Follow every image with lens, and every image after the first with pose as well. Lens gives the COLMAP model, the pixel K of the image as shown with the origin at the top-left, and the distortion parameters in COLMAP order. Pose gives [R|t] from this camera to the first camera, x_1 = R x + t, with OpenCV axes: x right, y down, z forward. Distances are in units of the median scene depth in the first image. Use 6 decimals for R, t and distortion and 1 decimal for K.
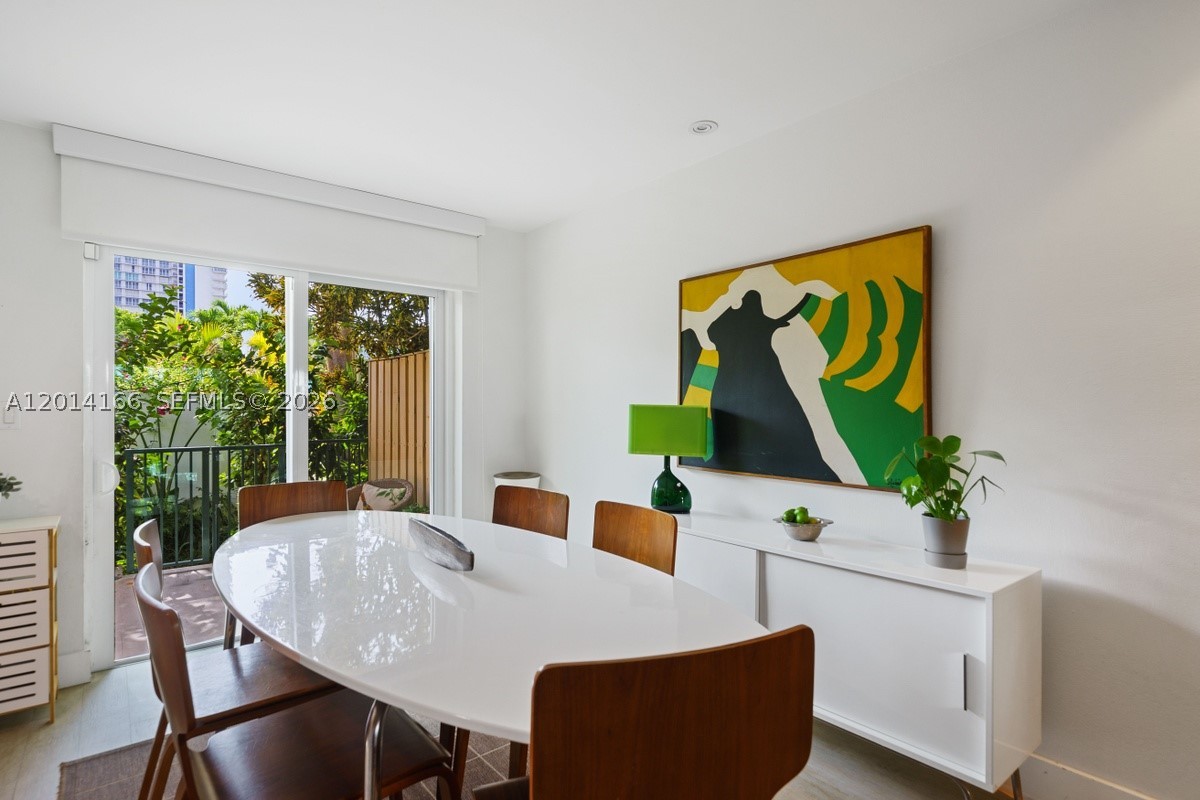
lens RADIAL K [[613.2, 0, 603.9], [0, 613.2, 400.4], [0, 0, 1]] dist [0.022596, -0.000436]
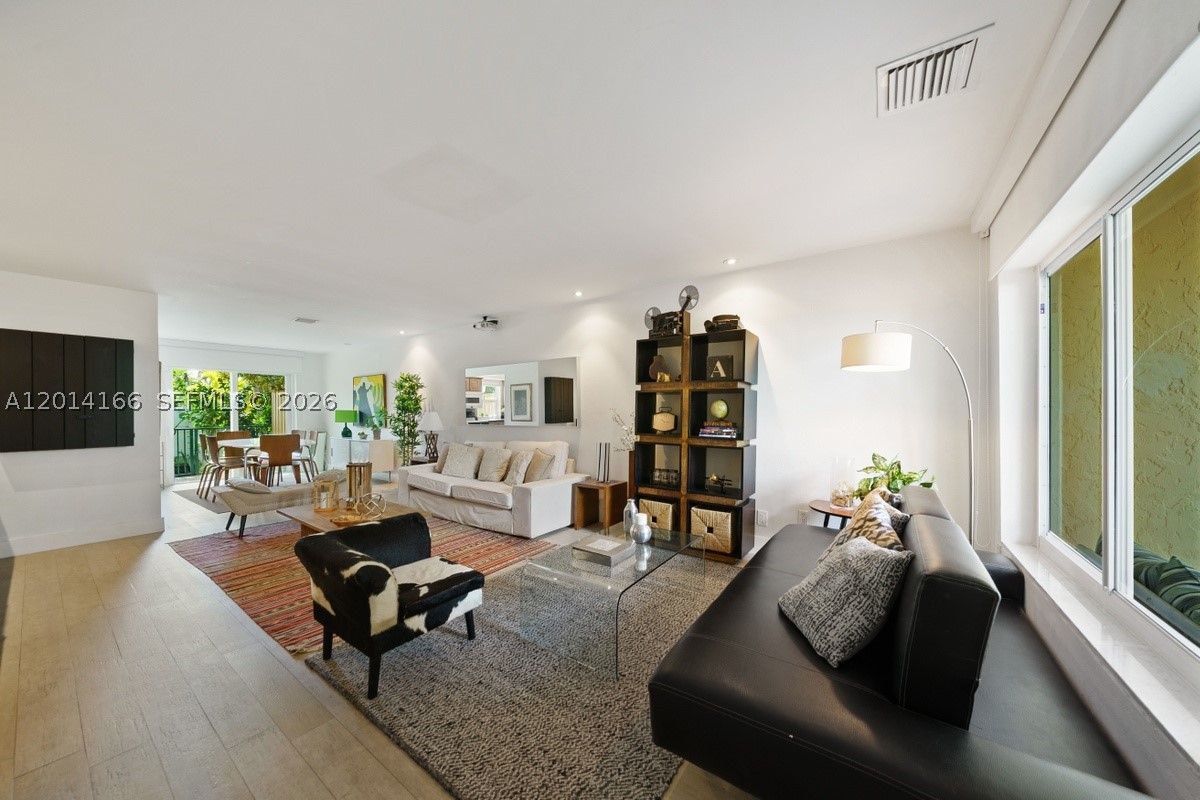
lens RADIAL K [[408.3, 0, 594.5], [0, 408.3, 406.2], [0, 0, 1]] dist [-0.000885, -0.000024]
pose [[0.967146, -0.005458, 0.254163, 0.574913], [0.005332, 0.999985, 0.001183, -0.005634], [-0.254166, 0.000211, 0.967161, -1.133078]]
